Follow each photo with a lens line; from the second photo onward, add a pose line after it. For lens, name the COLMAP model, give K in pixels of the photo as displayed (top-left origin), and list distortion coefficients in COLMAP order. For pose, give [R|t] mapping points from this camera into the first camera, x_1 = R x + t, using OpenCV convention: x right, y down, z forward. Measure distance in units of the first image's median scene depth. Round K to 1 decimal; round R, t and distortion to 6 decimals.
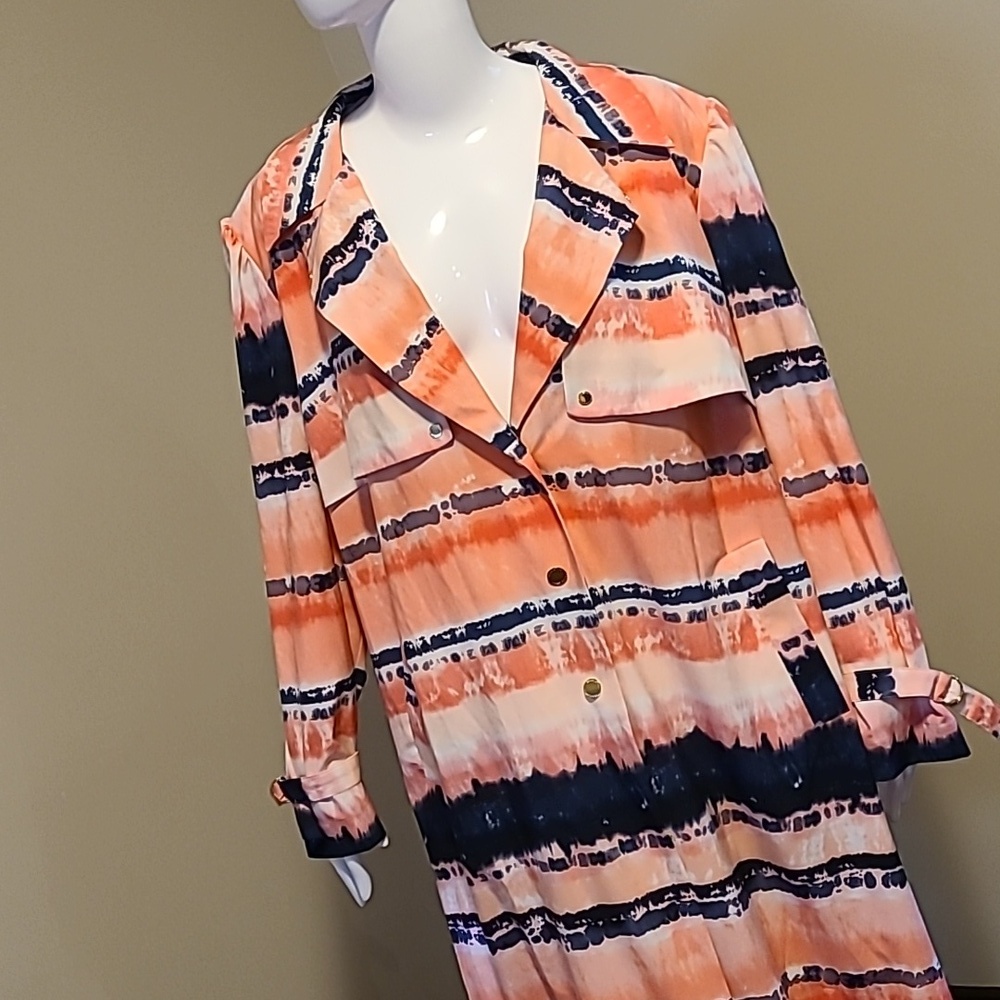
lens RADIAL K [[1678.6, 0, 586.7], [0, 1678.6, 499.6], [0, 0, 1]] dist [0.012139, 0.176187]
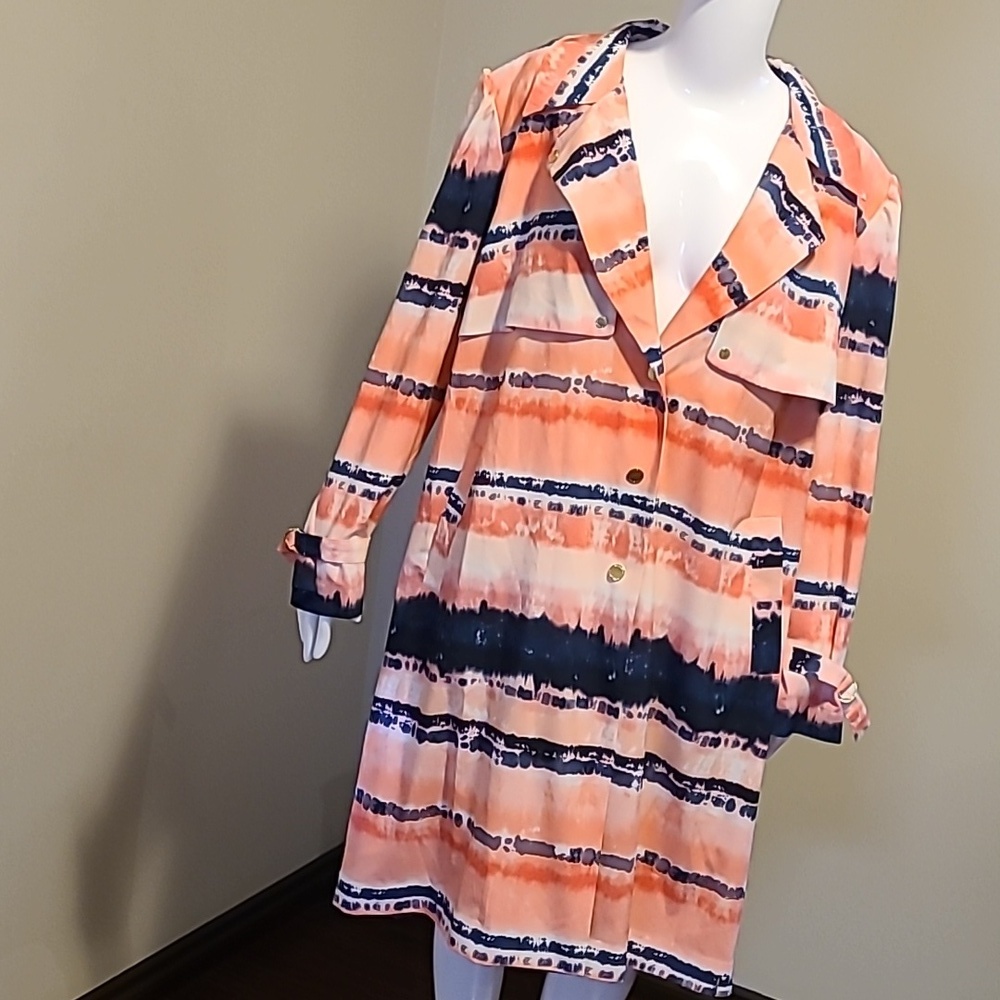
lens RADIAL K [[1678.6, 0, 586.7], [0, 1678.6, 499.6], [0, 0, 1]] dist [0.012139, 0.176187]
pose [[0.872581, 0.420709, 0.248207, -0.331711], [-0.424171, 0.904603, -0.042106, 0.123586], [-0.242243, -0.068542, 0.967791, -0.153492]]
